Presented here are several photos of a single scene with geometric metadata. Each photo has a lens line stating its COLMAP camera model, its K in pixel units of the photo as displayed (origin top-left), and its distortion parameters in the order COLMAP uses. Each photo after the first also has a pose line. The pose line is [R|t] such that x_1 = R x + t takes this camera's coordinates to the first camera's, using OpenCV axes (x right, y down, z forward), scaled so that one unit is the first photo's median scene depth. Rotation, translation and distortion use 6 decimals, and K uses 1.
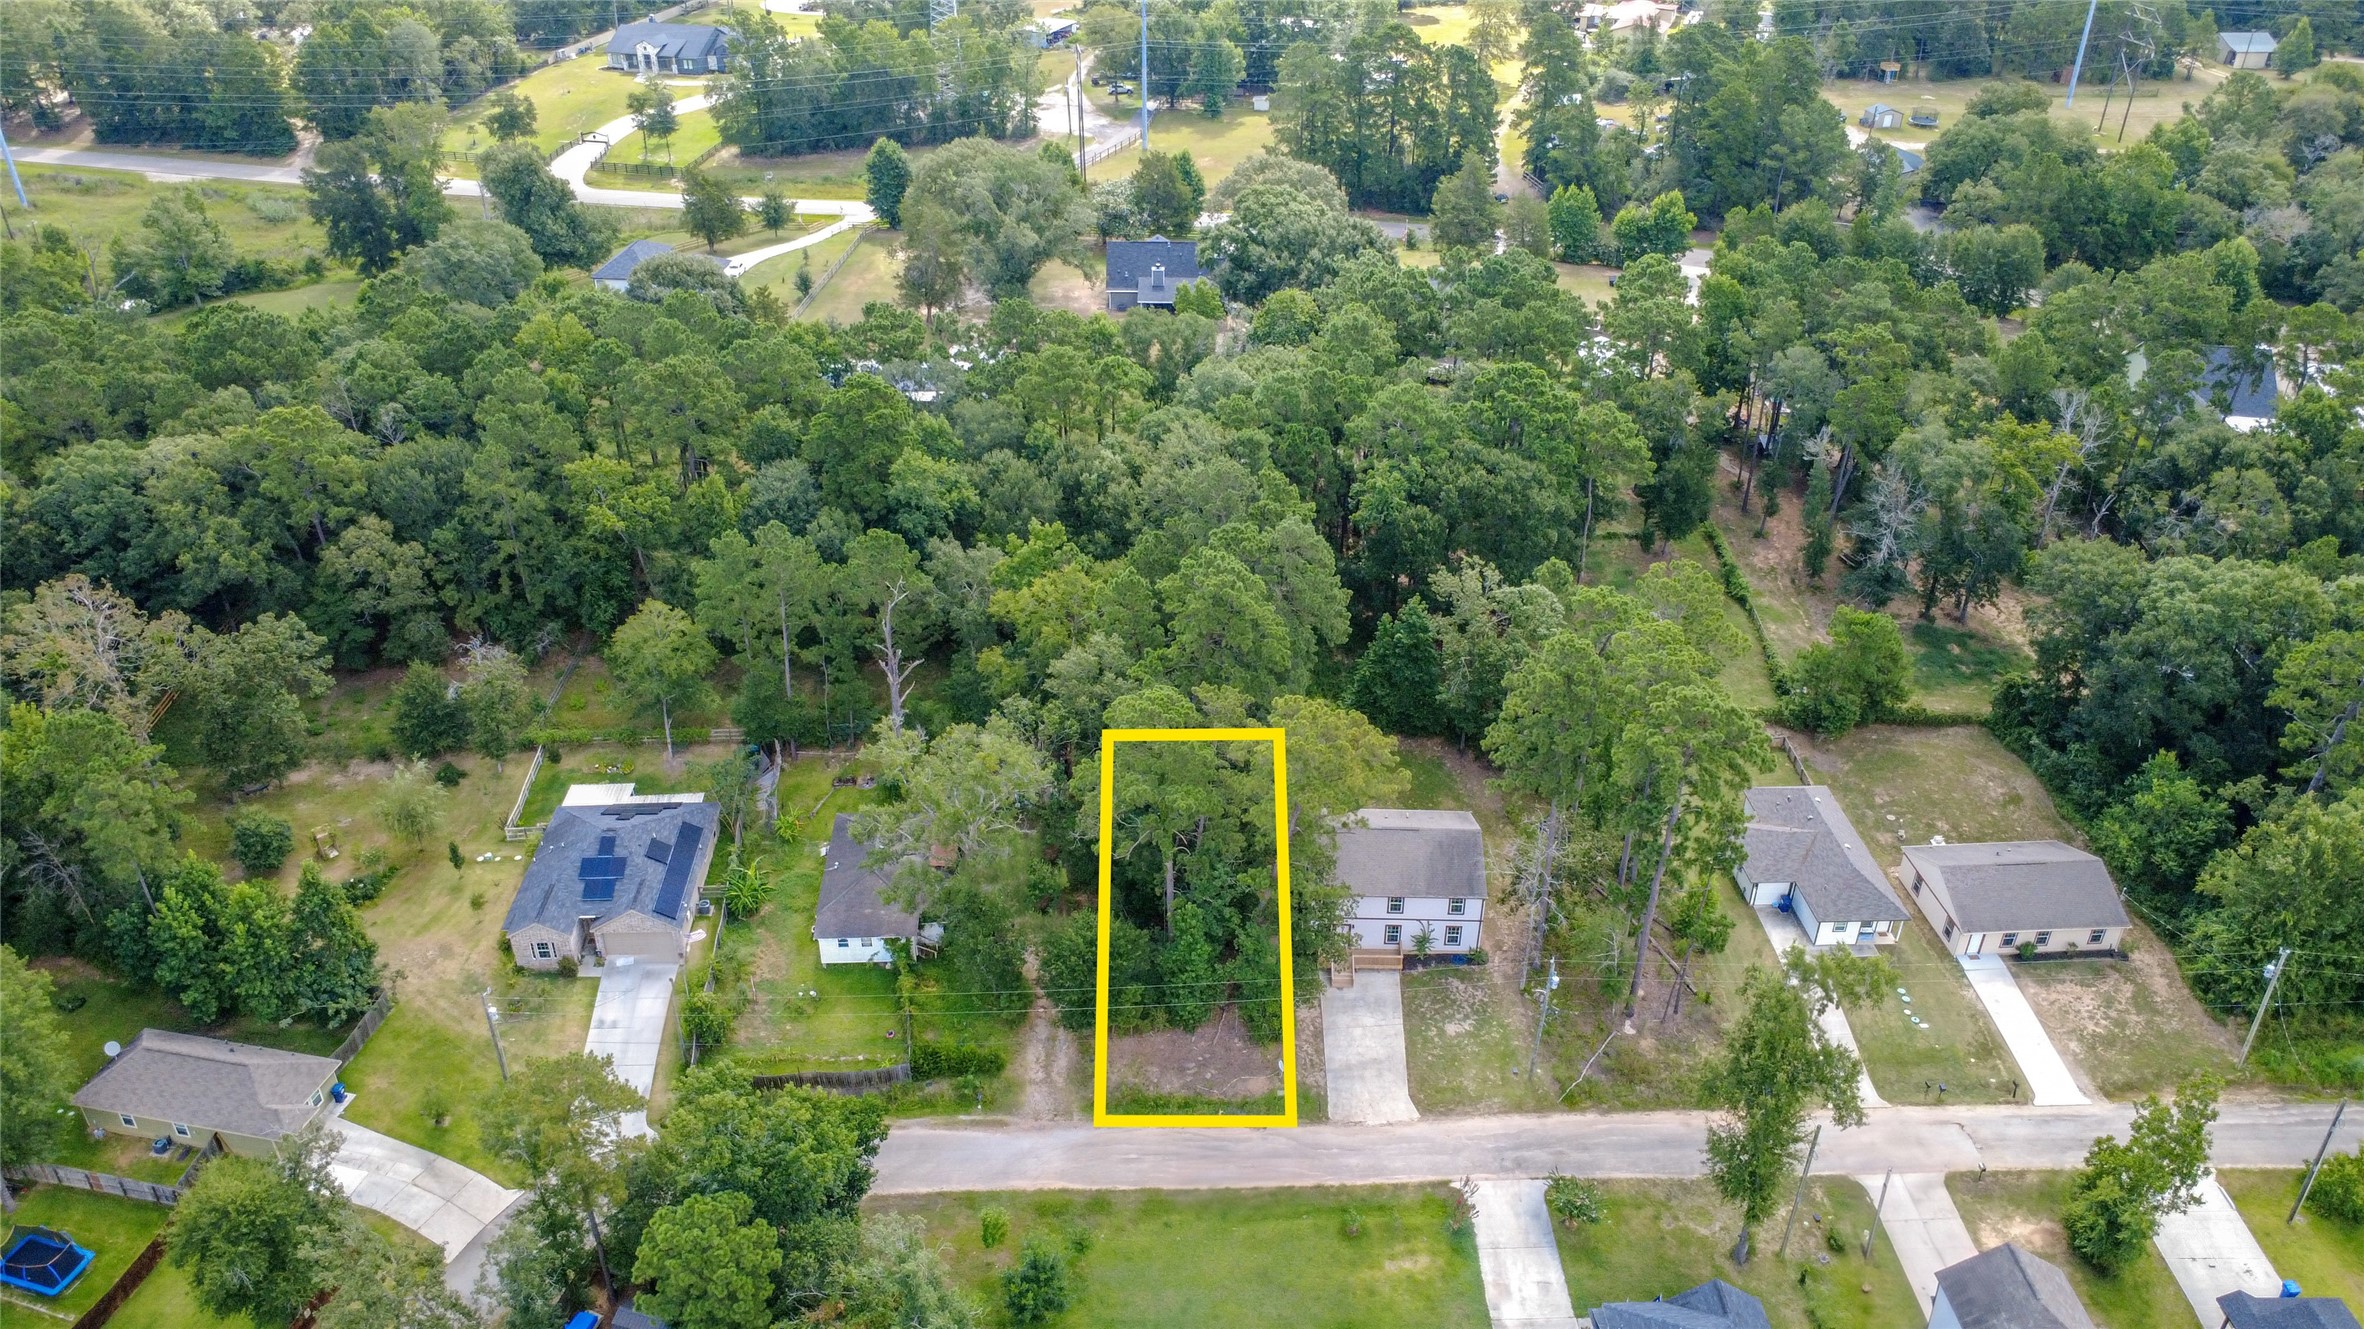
lens RADIAL K [[1722.8, 0, 1182.0], [0, 1722.8, 664.5], [0, 0, 1]] dist [0.000394, 0.001025]
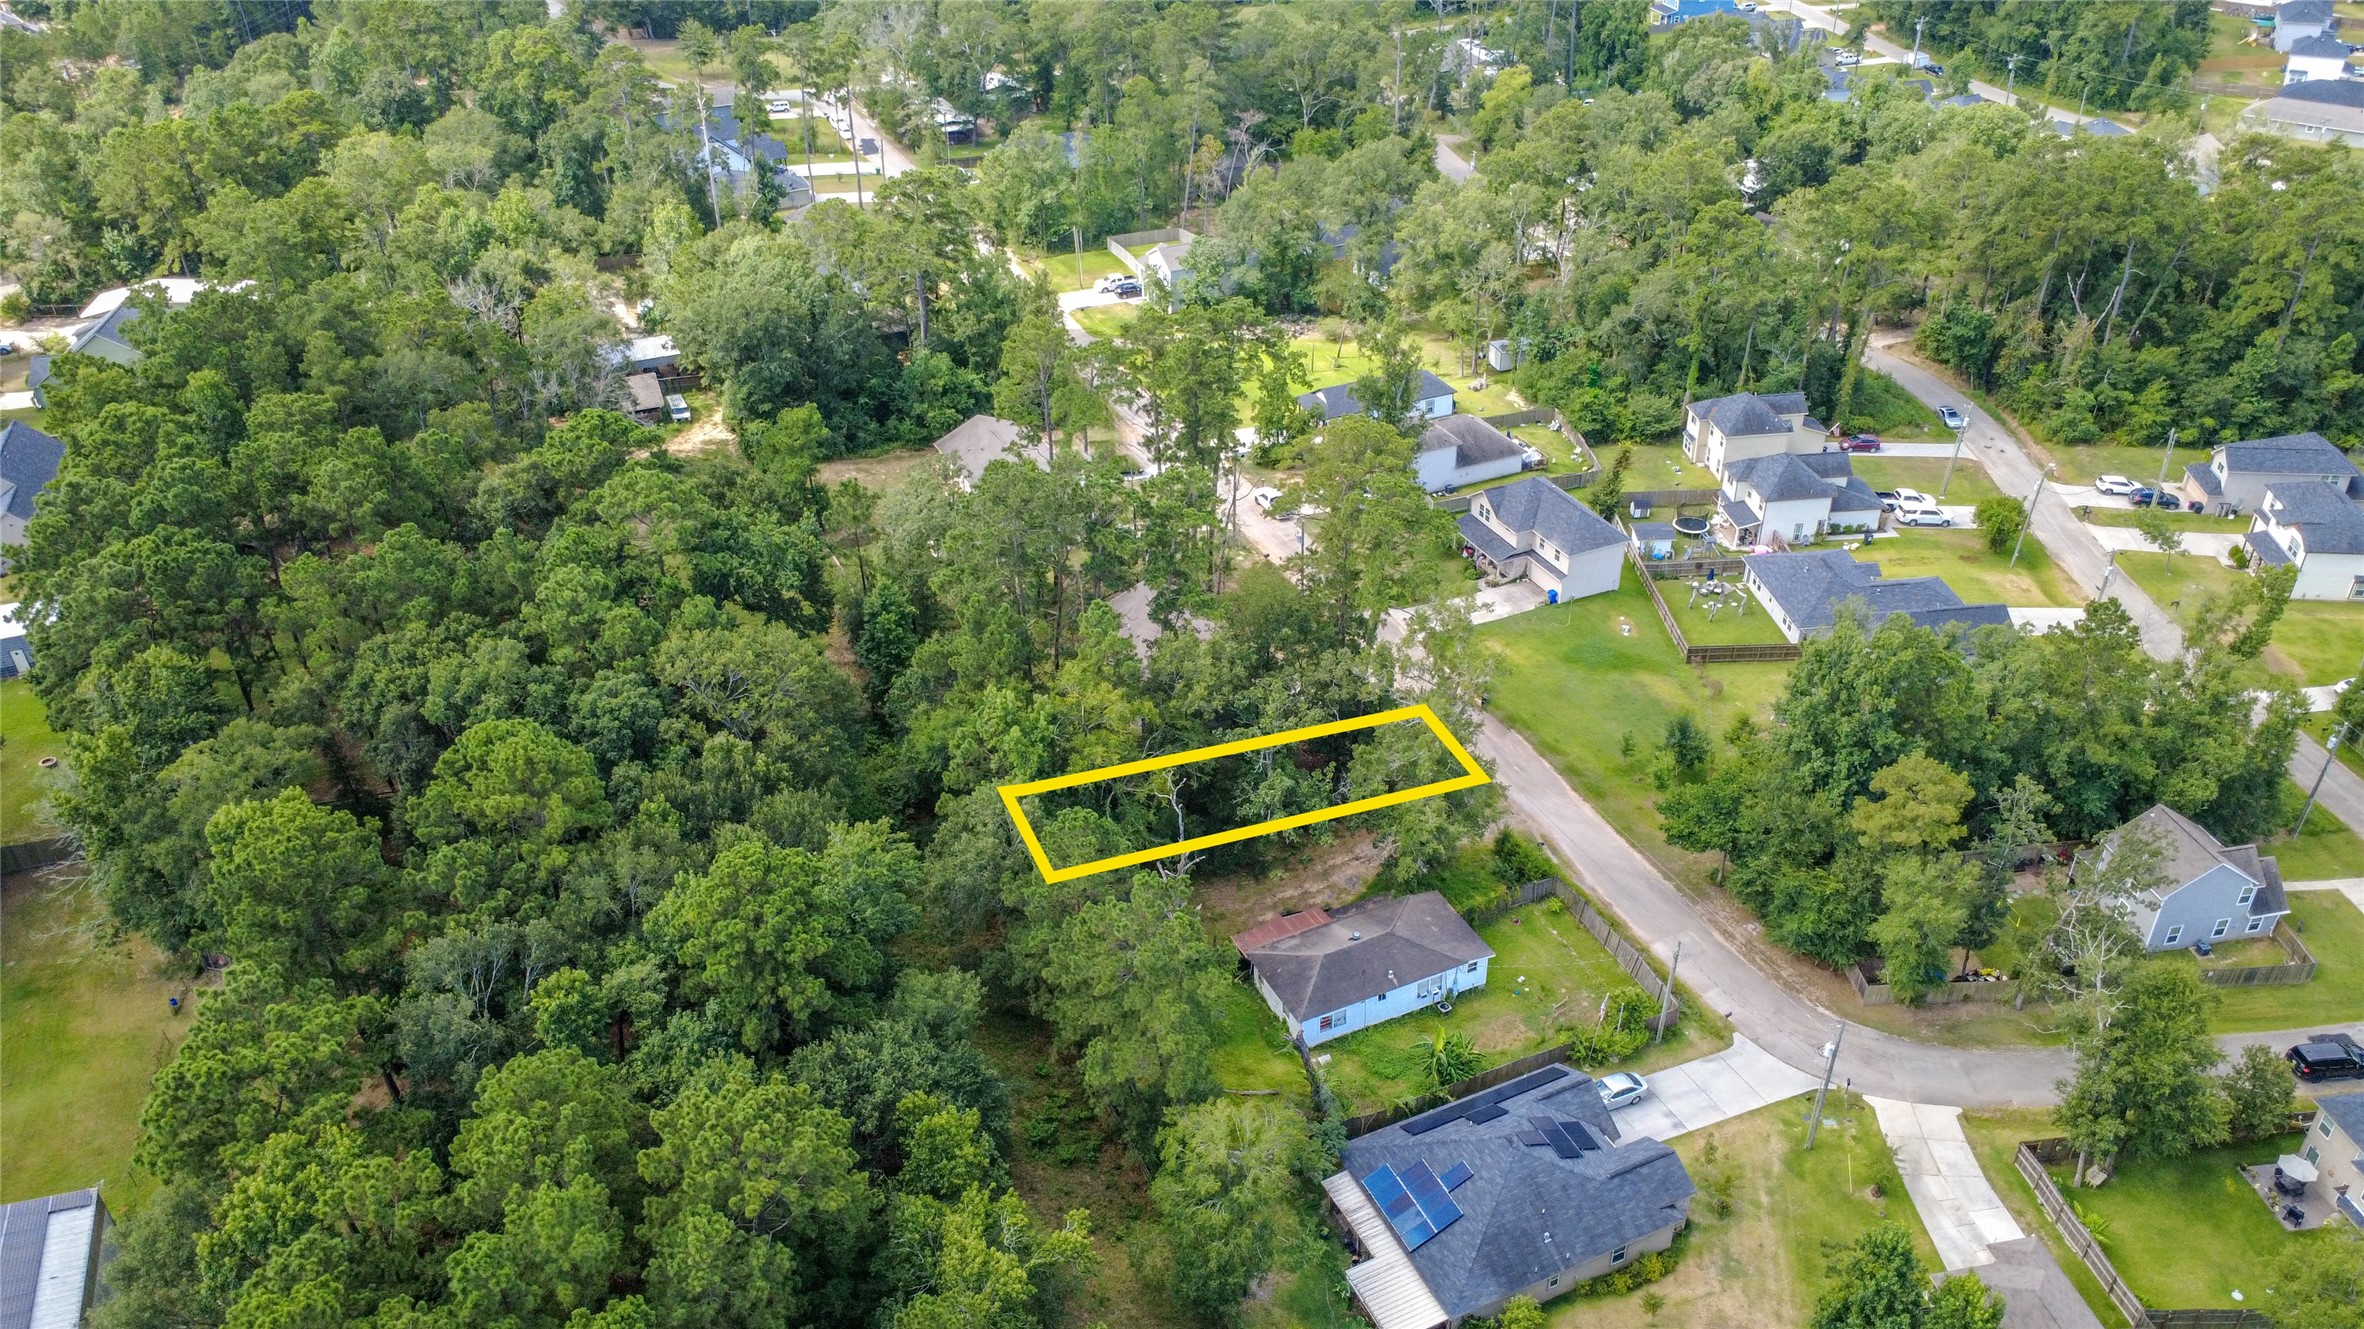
lens RADIAL K [[1722.8, 0, 1182.0], [0, 1722.8, 664.5], [0, 0, 1]] dist [0.000394, 0.001025]
pose [[-0.370714, -0.496021, 0.785197, -0.718886], [0.494481, 0.610234, 0.618953, -0.533682], [-0.786168, 0.617719, 0.019050, 0.910143]]
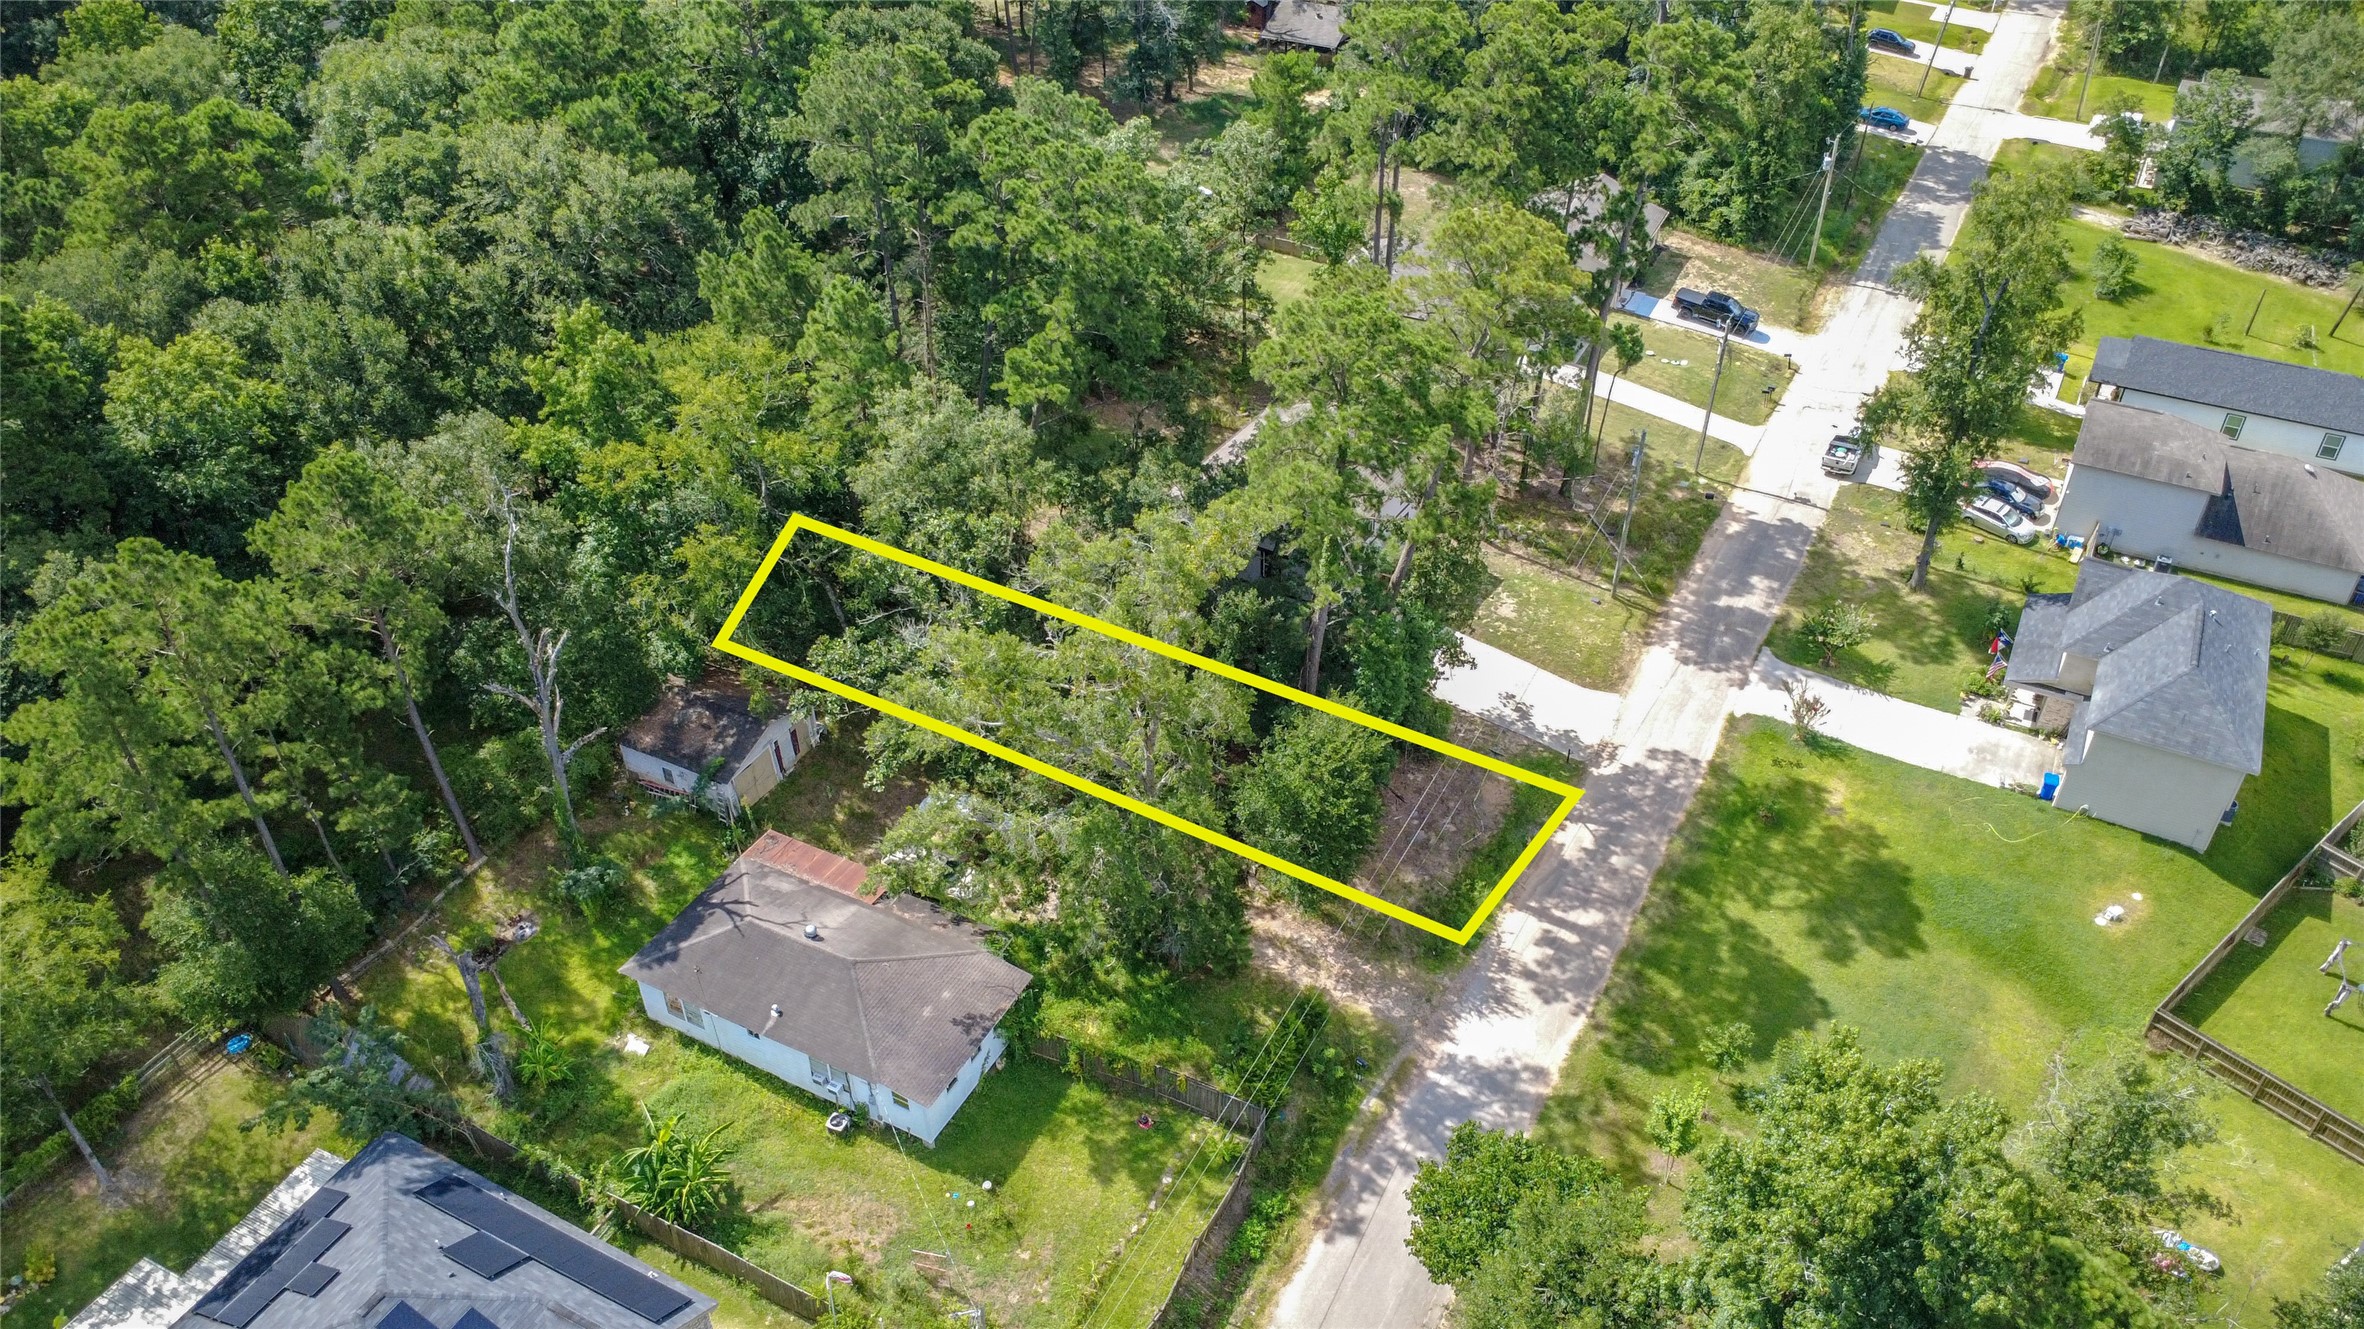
lens RADIAL K [[1722.8, 0, 1182.0], [0, 1722.8, 664.5], [0, 0, 1]] dist [0.000394, 0.001025]
pose [[0.507560, -0.531273, 0.678330, -0.407323], [0.455910, 0.833633, 0.311773, -0.070899], [-0.731115, 0.151014, 0.665331, 0.517170]]
